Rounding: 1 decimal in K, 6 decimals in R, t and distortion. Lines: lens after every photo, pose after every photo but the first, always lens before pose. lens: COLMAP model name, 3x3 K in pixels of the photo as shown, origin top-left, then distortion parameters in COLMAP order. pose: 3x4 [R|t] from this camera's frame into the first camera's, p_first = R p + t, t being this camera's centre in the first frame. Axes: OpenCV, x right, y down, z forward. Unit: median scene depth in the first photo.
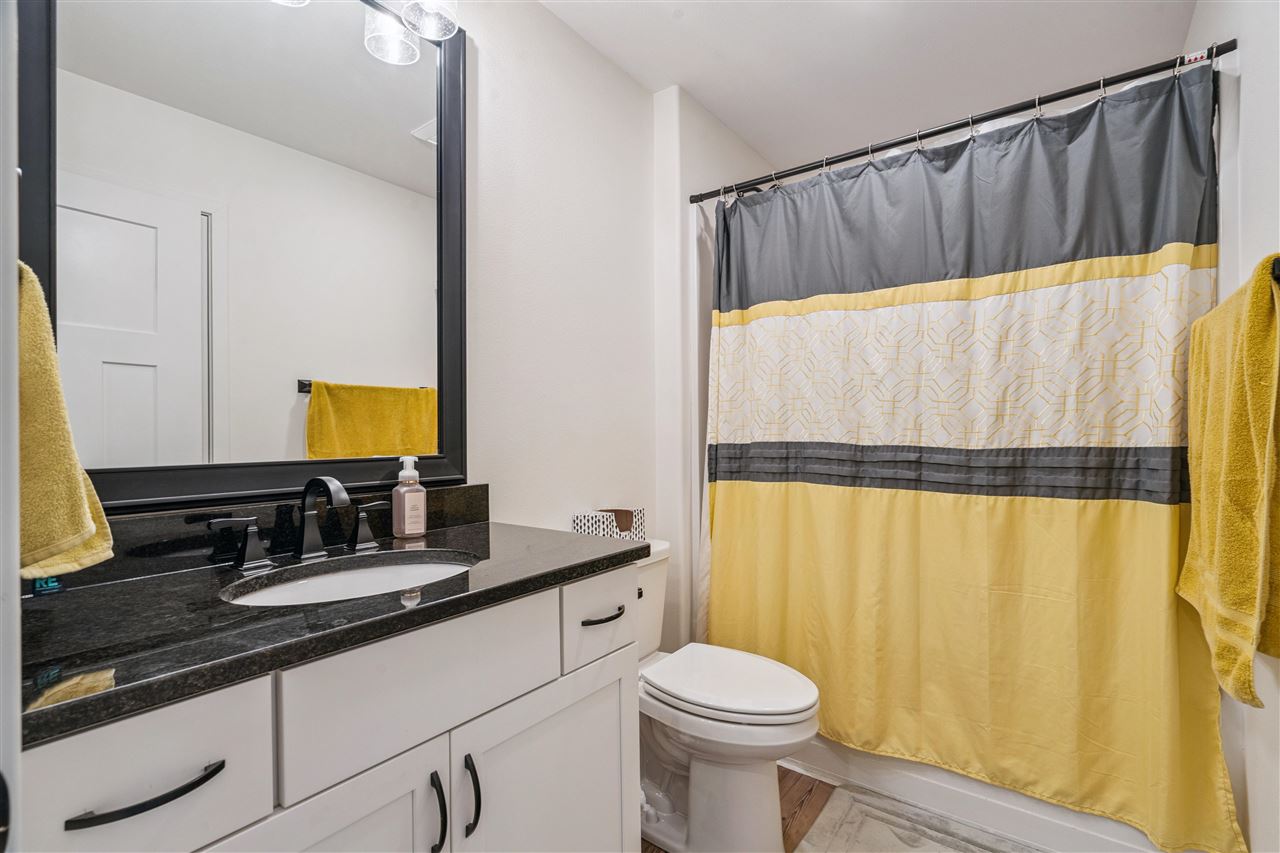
lens RADIAL K [[577.0, 0, 642.6], [0, 577.0, 431.2], [0, 0, 1]] dist [-0.001539, -0.000262]
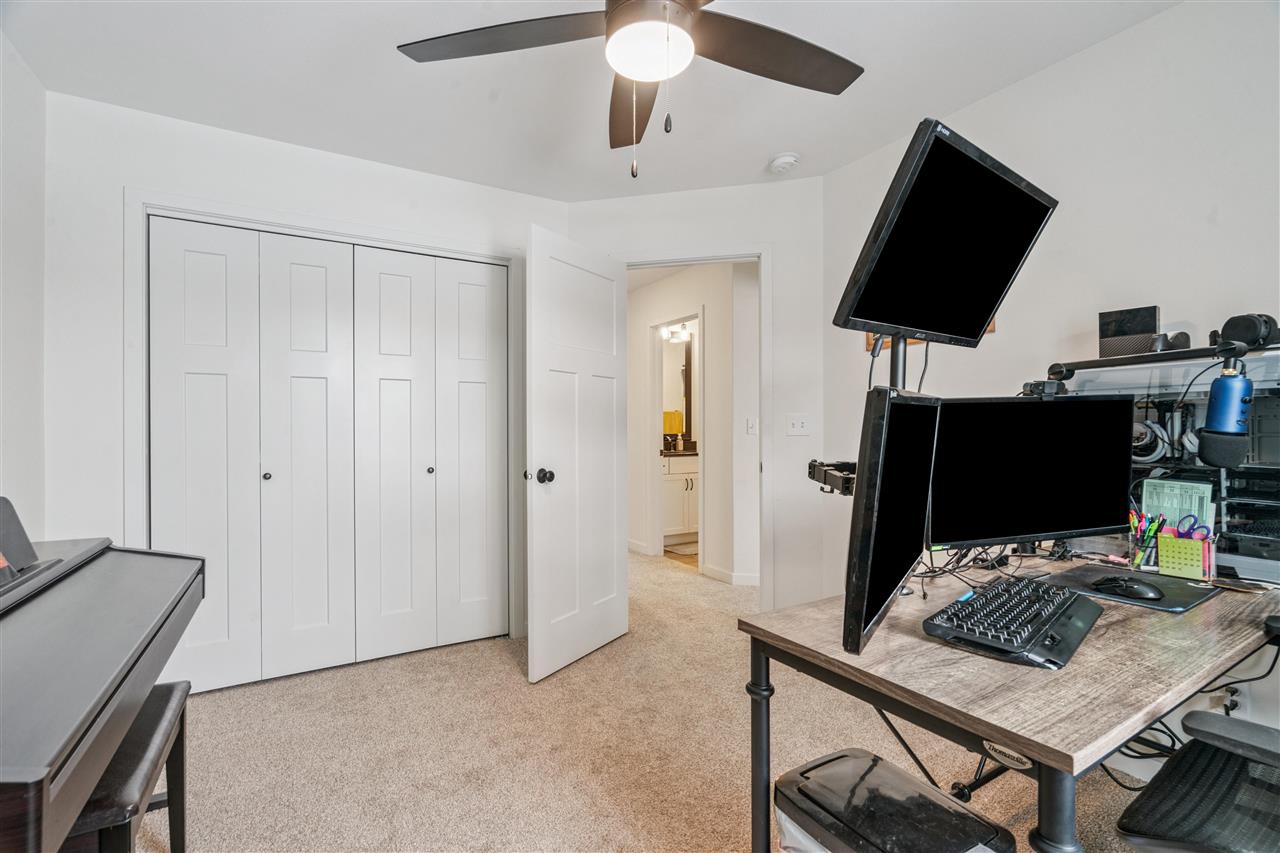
lens RADIAL K [[577.0, 0, 642.6], [0, 577.0, 431.2], [0, 0, 1]] dist [-0.001539, -0.000262]
pose [[0.927475, 0.008193, -0.373795, 1.080967], [-0.005121, 0.999944, 0.009212, -0.017384], [0.373850, -0.006629, 0.927465, -3.502228]]
